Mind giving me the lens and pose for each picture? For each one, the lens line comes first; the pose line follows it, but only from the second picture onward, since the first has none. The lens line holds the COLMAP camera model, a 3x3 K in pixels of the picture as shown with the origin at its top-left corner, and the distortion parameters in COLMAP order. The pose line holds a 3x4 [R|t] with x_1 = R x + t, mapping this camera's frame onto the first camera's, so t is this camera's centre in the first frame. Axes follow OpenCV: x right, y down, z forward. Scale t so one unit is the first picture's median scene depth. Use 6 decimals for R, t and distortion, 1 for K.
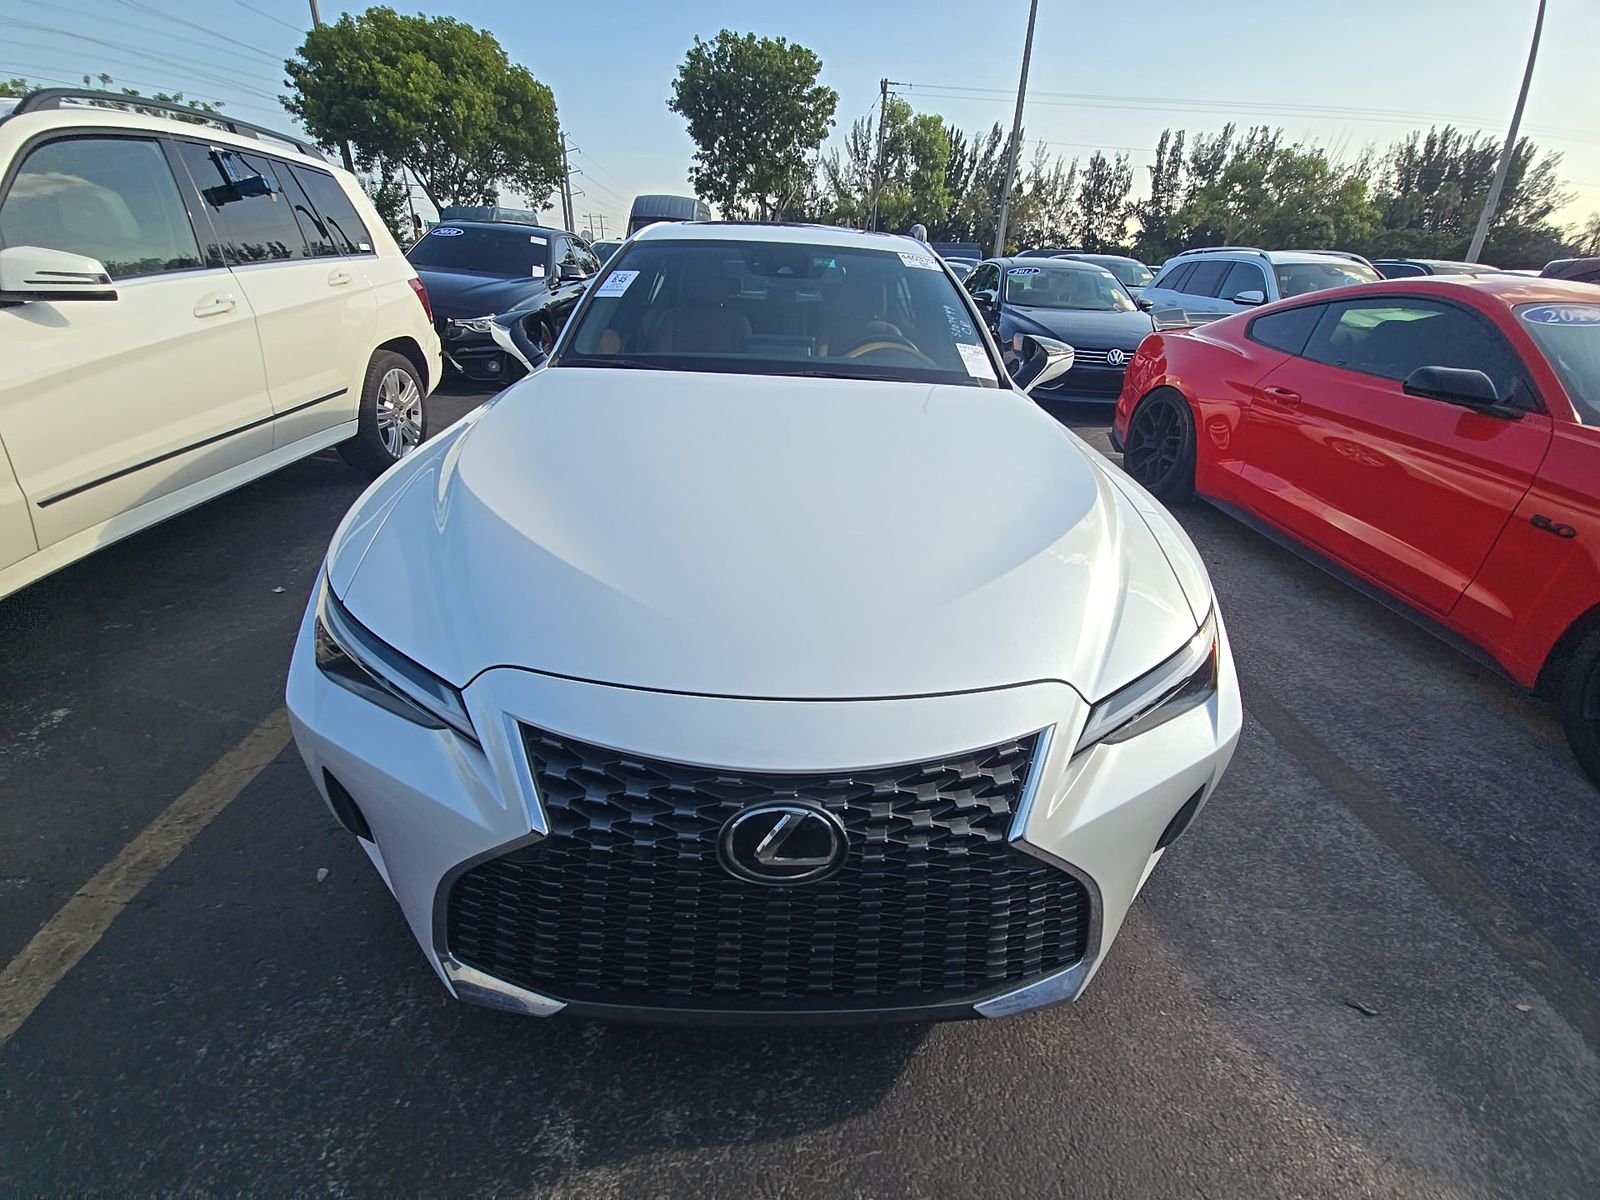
lens RADIAL K [[646.3, 0, 794.9], [0, 646.3, 599.2], [0, 0, 1]] dist [0.008308, -0.006841]
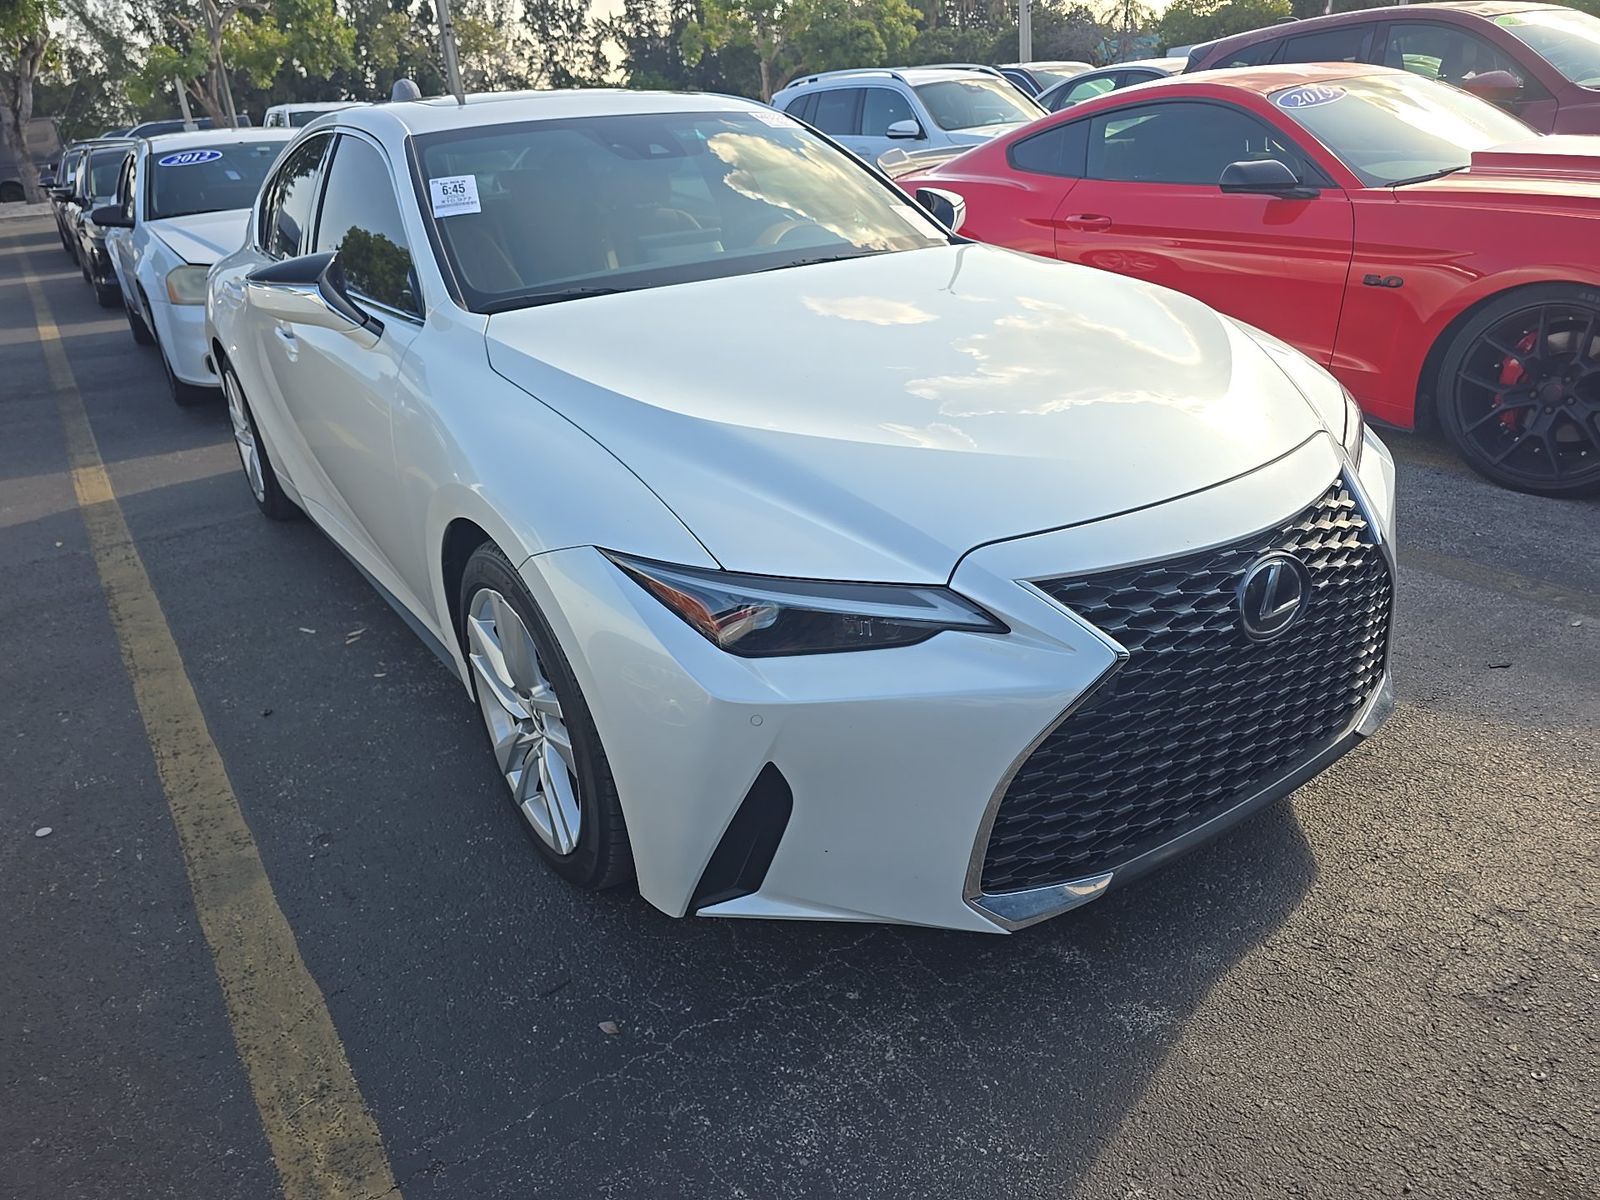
lens RADIAL K [[1076.9, 0, 809.4], [0, 1076.9, 601.8], [0, 0, 1]] dist [0.024927, -0.017332]
pose [[0.831152, -0.312593, 0.459861, -0.178336], [0.341512, 0.939632, 0.021472, 0.007612], [-0.438812, 0.139201, 0.887731, -0.038224]]
